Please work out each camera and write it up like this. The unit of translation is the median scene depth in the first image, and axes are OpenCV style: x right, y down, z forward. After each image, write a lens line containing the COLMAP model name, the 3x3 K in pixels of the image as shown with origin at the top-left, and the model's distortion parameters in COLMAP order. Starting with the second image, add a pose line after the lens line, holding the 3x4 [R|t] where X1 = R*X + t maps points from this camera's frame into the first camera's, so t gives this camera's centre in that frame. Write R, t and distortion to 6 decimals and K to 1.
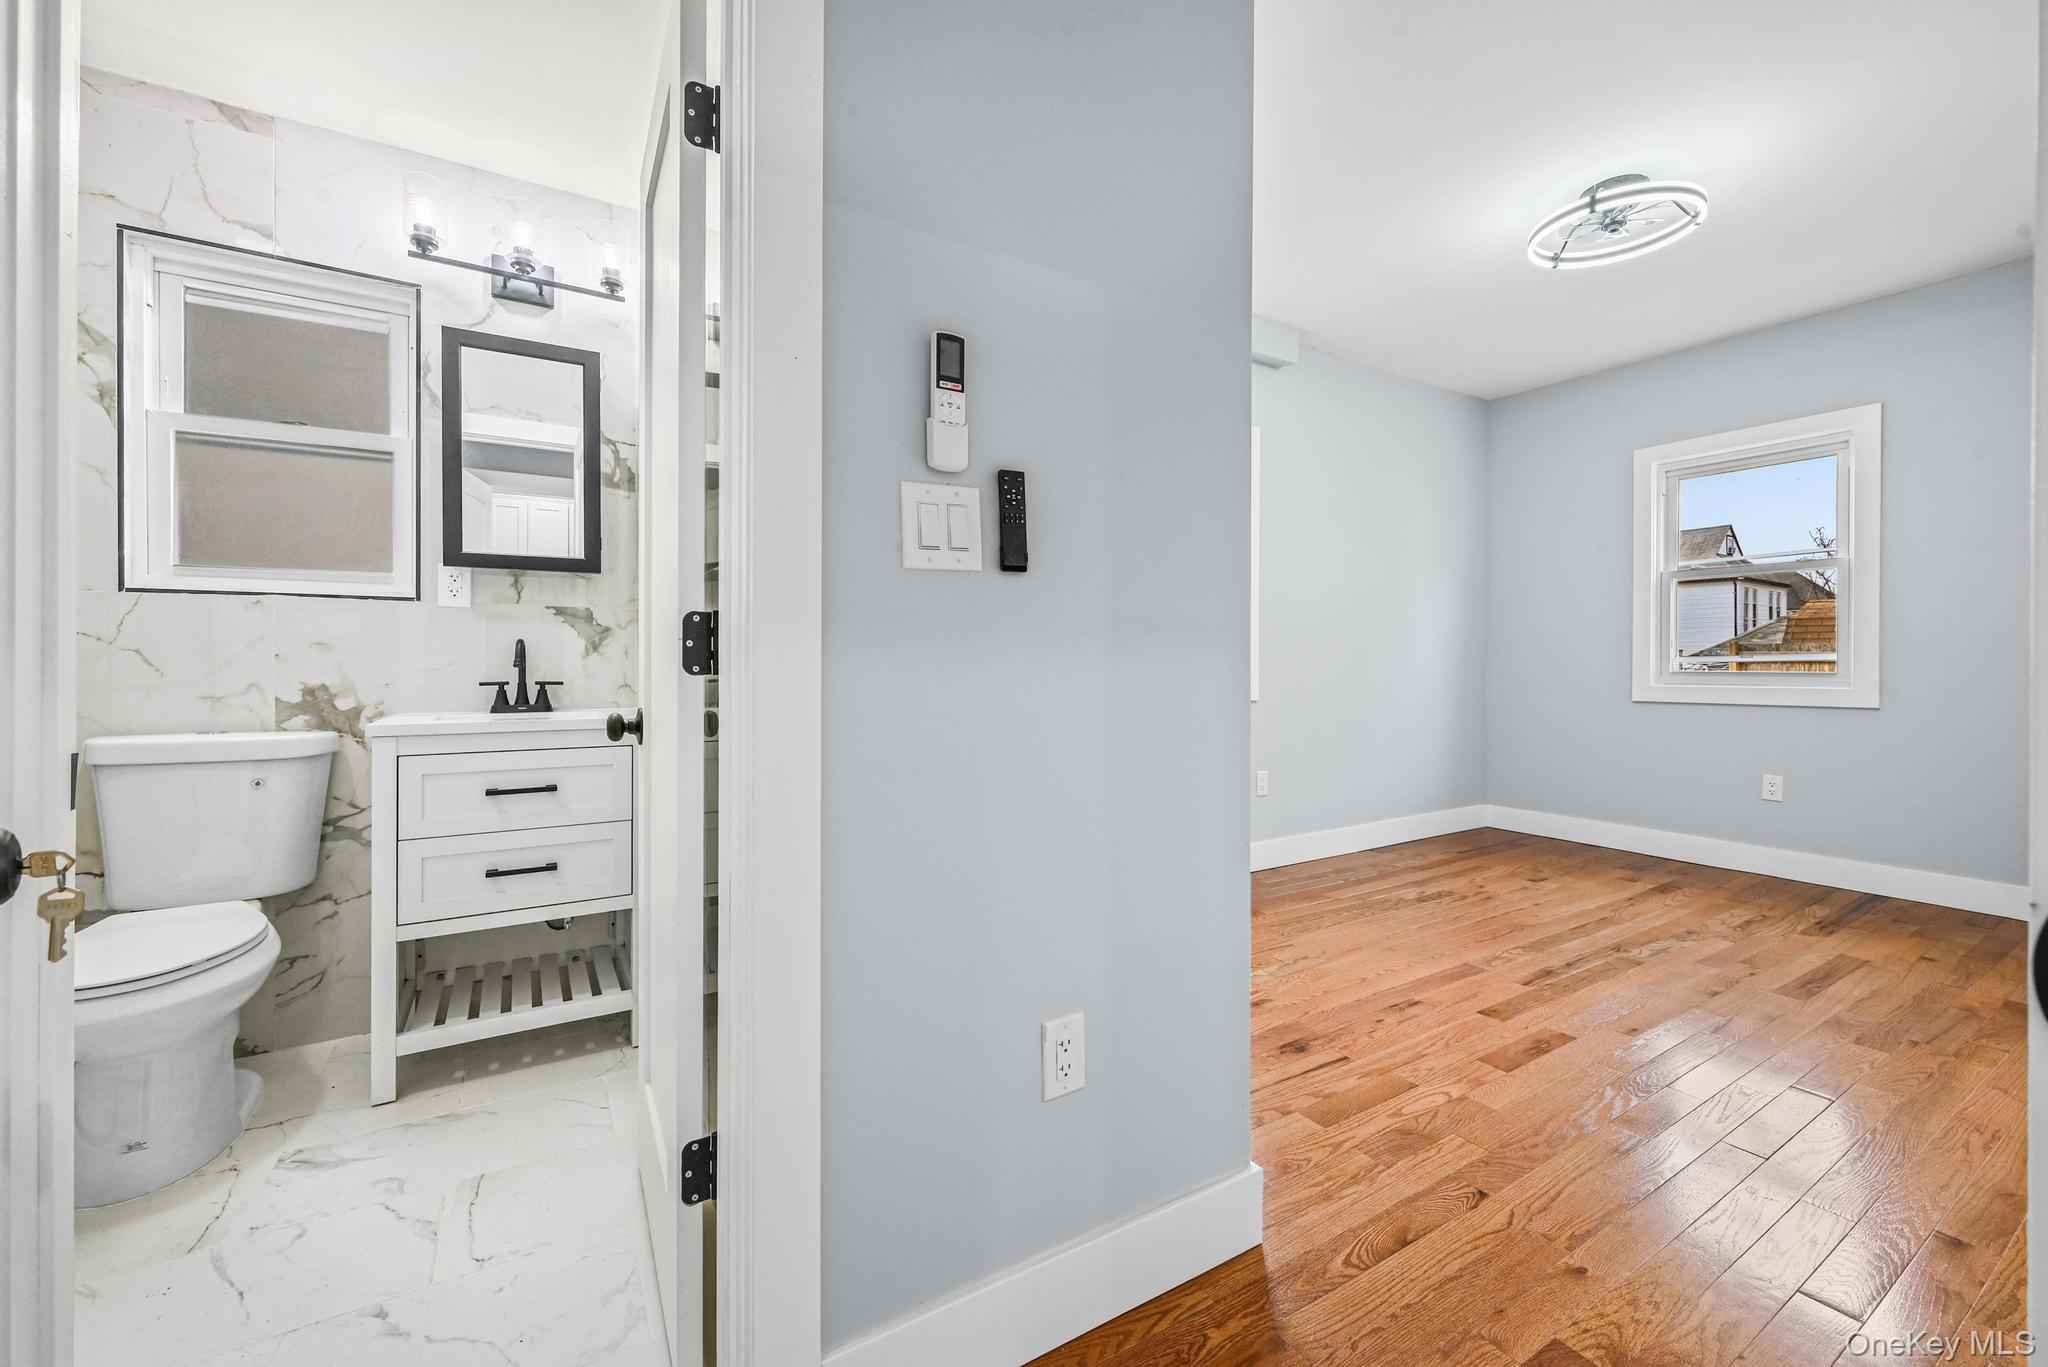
lens RADIAL K [[818.8, 0, 1031.2], [0, 818.8, 663.0], [0, 0, 1]] dist [-0.000483, 0.000406]
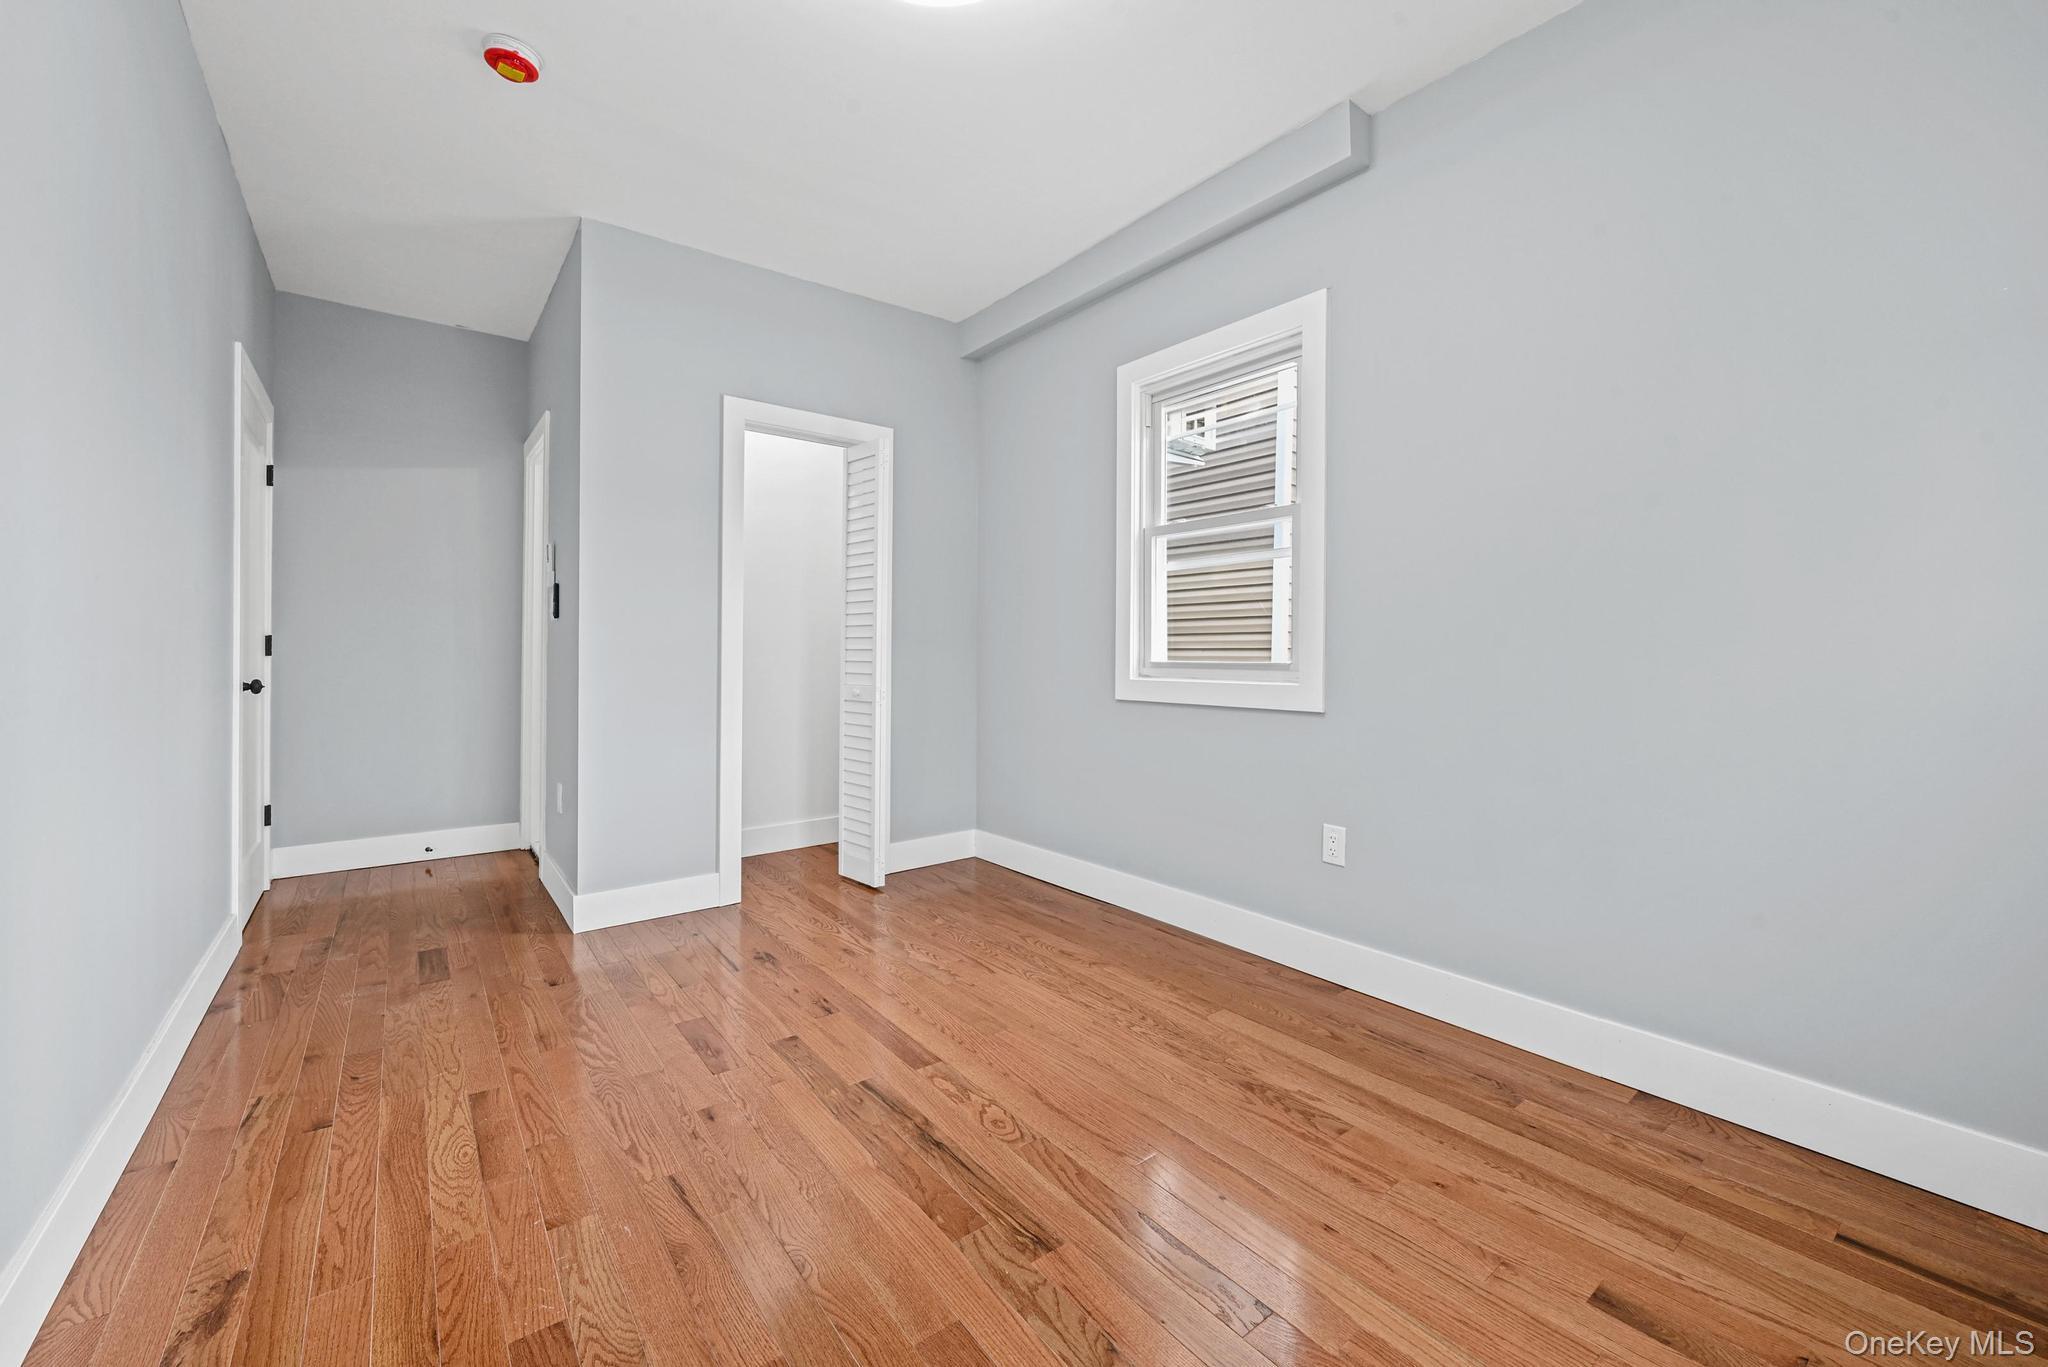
lens RADIAL K [[816.2, 0, 1022.8], [0, 816.2, 652.2], [0, 0, 1]] dist [-0.000878, 0.000149]
pose [[0.100418, -0.003796, -0.994938, 1.372966], [-0.006823, 0.999967, -0.004503, 0.003570], [0.994922, 0.007240, 0.100389, 1.079347]]
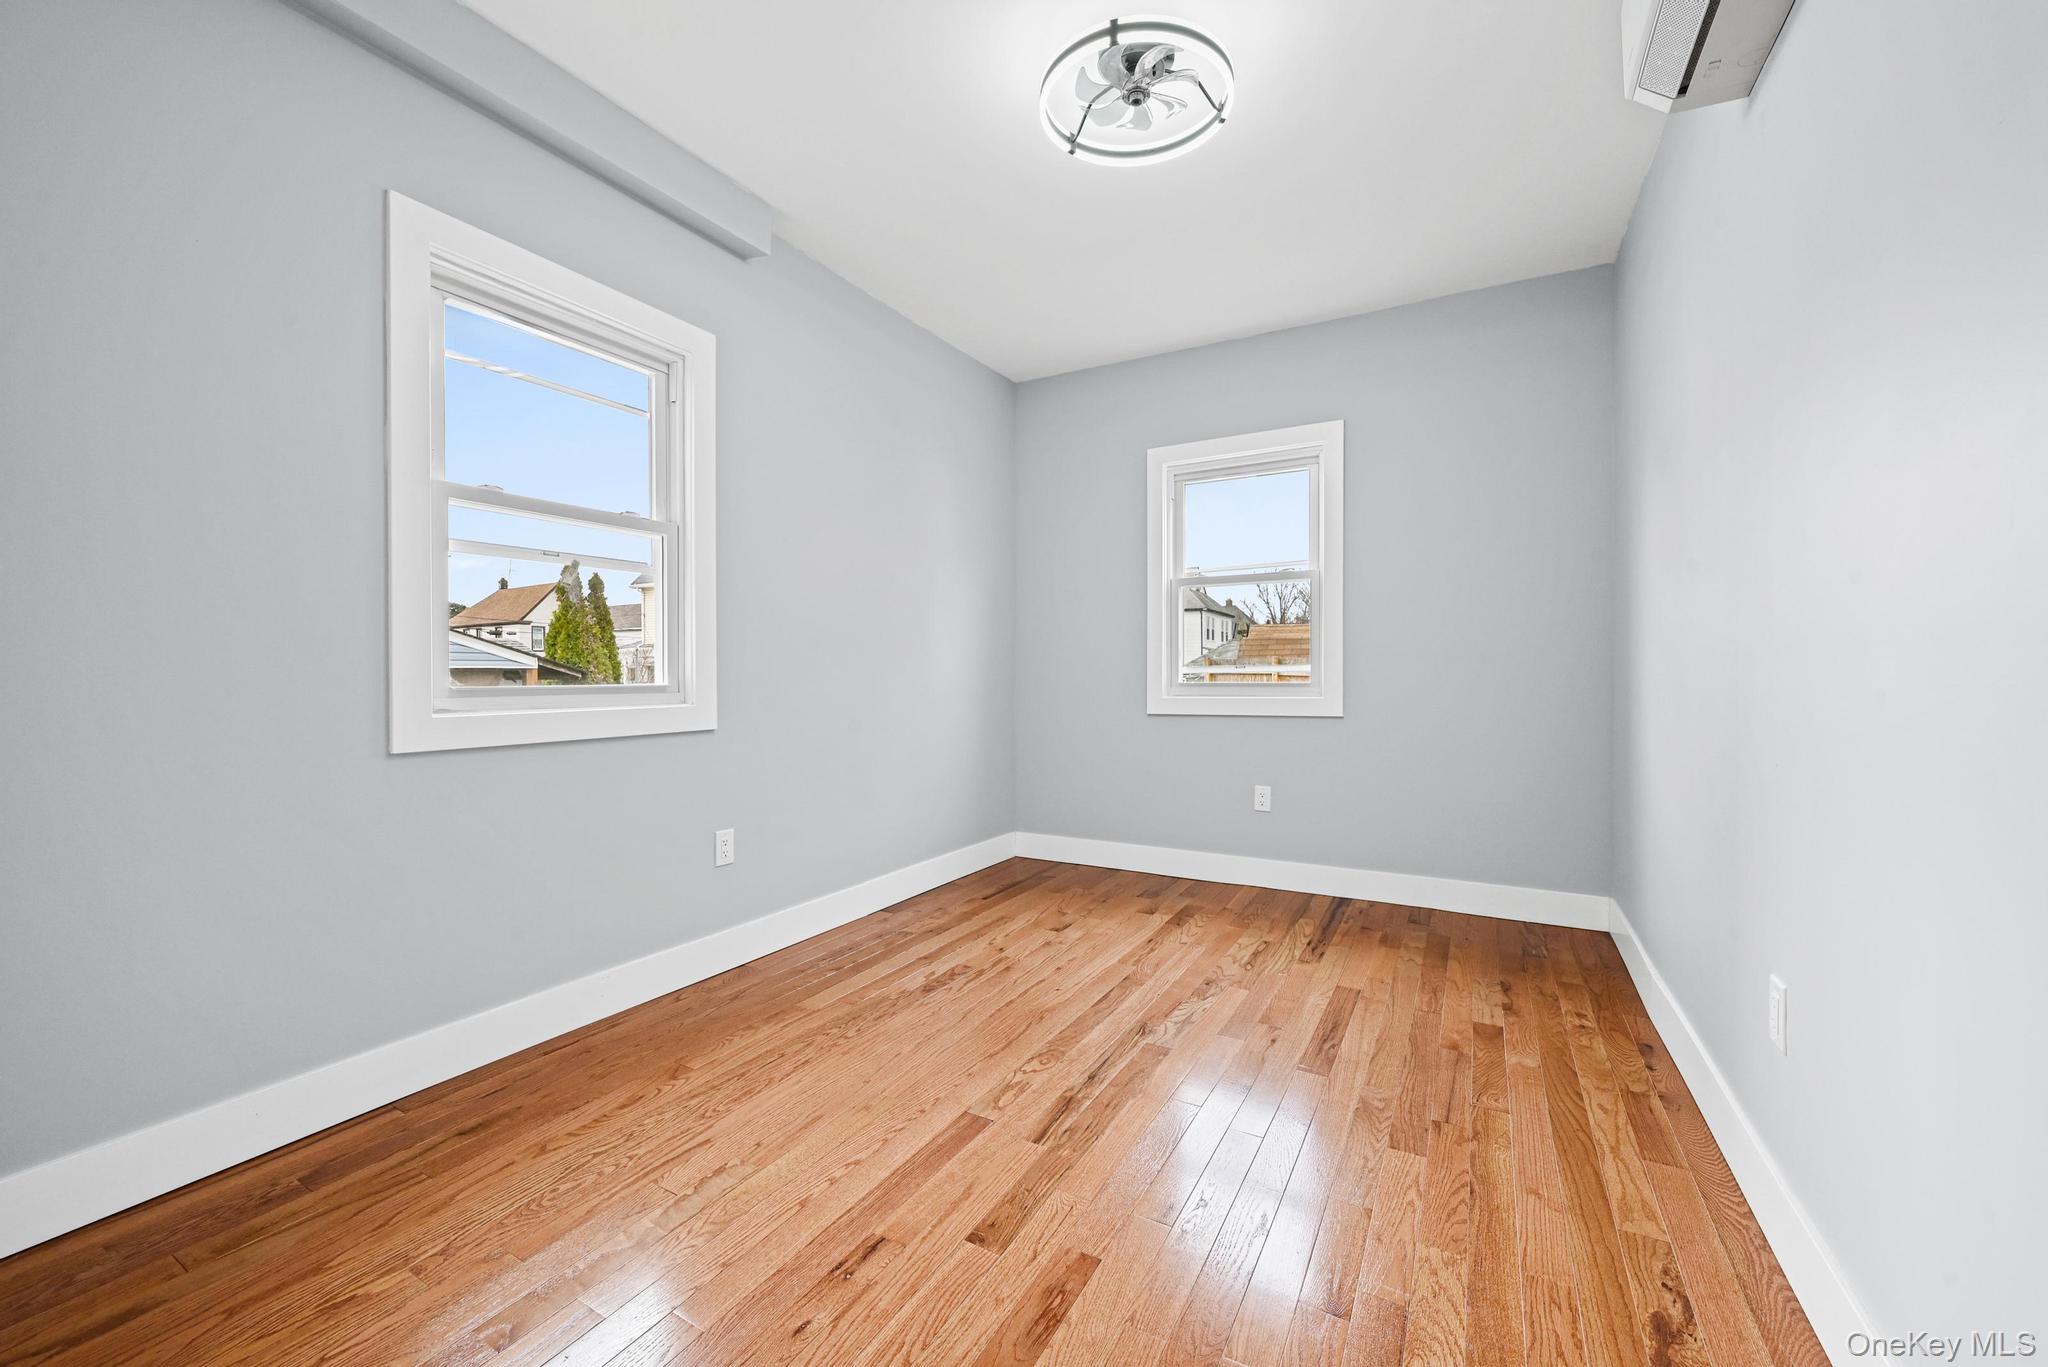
lens RADIAL K [[804.0, 0, 1035.8], [0, 804.0, 682.2], [0, 0, 1]] dist [-0.000146, -0.000042]
pose [[0.872436, -0.008784, 0.488649, 0.277776], [0.005768, 0.999954, 0.007677, 0.002127], [-0.488694, -0.003879, 0.872447, 0.417566]]
